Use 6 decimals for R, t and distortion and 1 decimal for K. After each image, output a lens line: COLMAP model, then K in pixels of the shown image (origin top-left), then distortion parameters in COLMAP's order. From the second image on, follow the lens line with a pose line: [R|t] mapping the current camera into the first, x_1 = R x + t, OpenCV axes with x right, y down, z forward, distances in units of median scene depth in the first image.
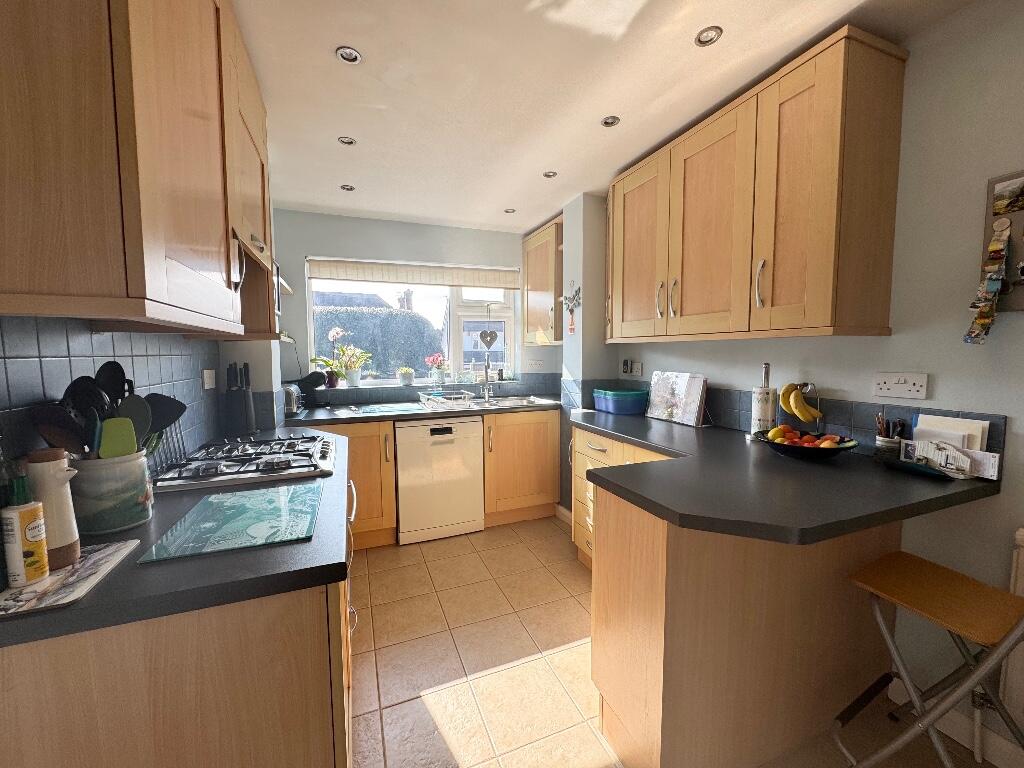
lens RADIAL K [[409.9, 0, 512.9], [0, 409.9, 382.4], [0, 0, 1]] dist [-0.003762, 0.000461]
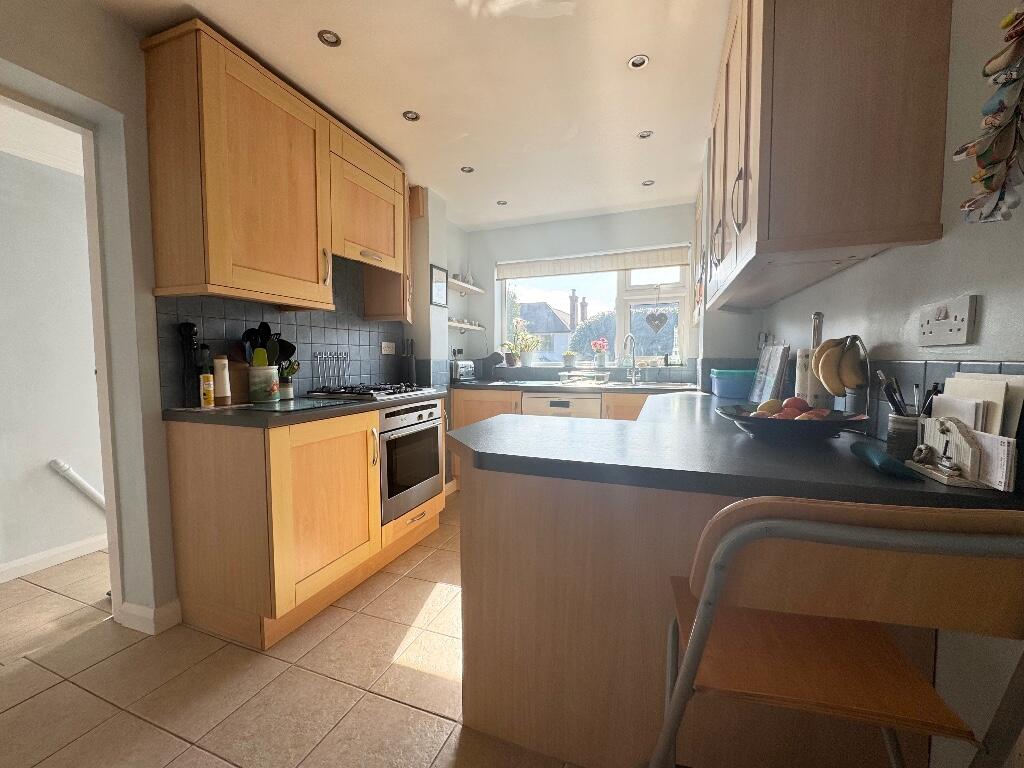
lens RADIAL K [[409.9, 0, 514.1], [0, 409.9, 384.8], [0, 0, 1]] dist [-0.003762, 0.000461]
pose [[0.734972, 0.047789, -0.676412, 0.475991], [-0.052733, 0.998521, 0.013248, 0.059604], [0.676044, 0.025932, 0.736405, 0.112645]]
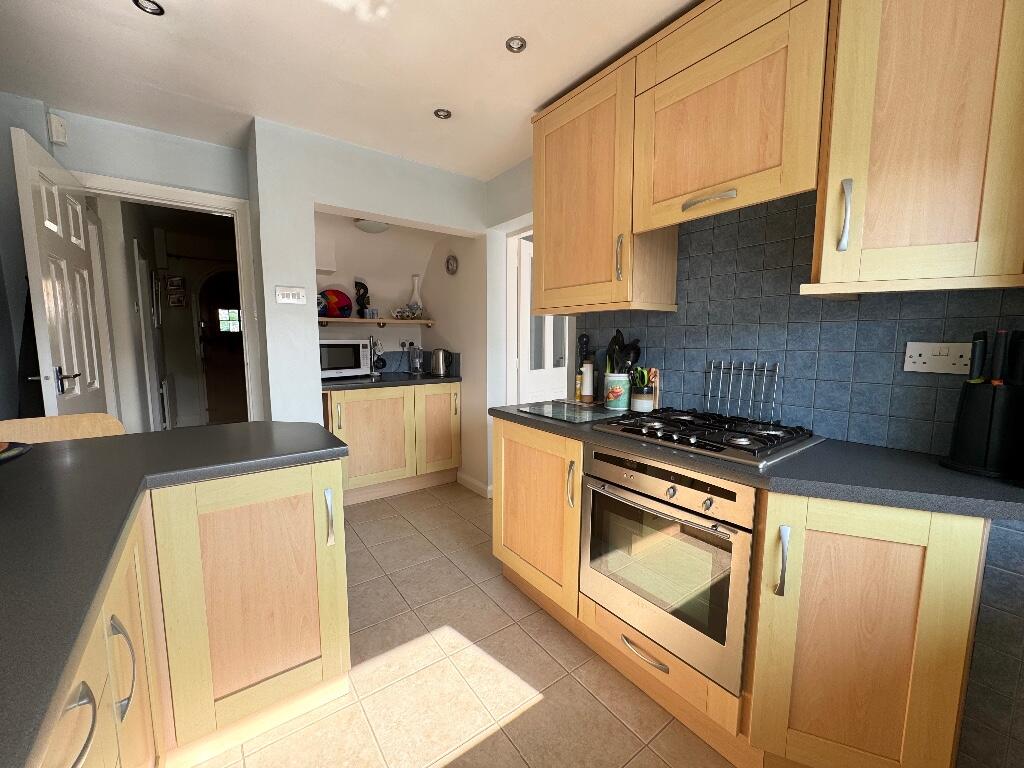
lens RADIAL K [[409.9, 0, 511.2], [0, 409.9, 384.2], [0, 0, 1]] dist [-0.003762, 0.000461]
pose [[-0.966052, 0.029433, -0.256666, 0.013767], [-0.017852, 0.983509, 0.179974, -0.051224], [0.257731, 0.178446, -0.949595, 1.010620]]
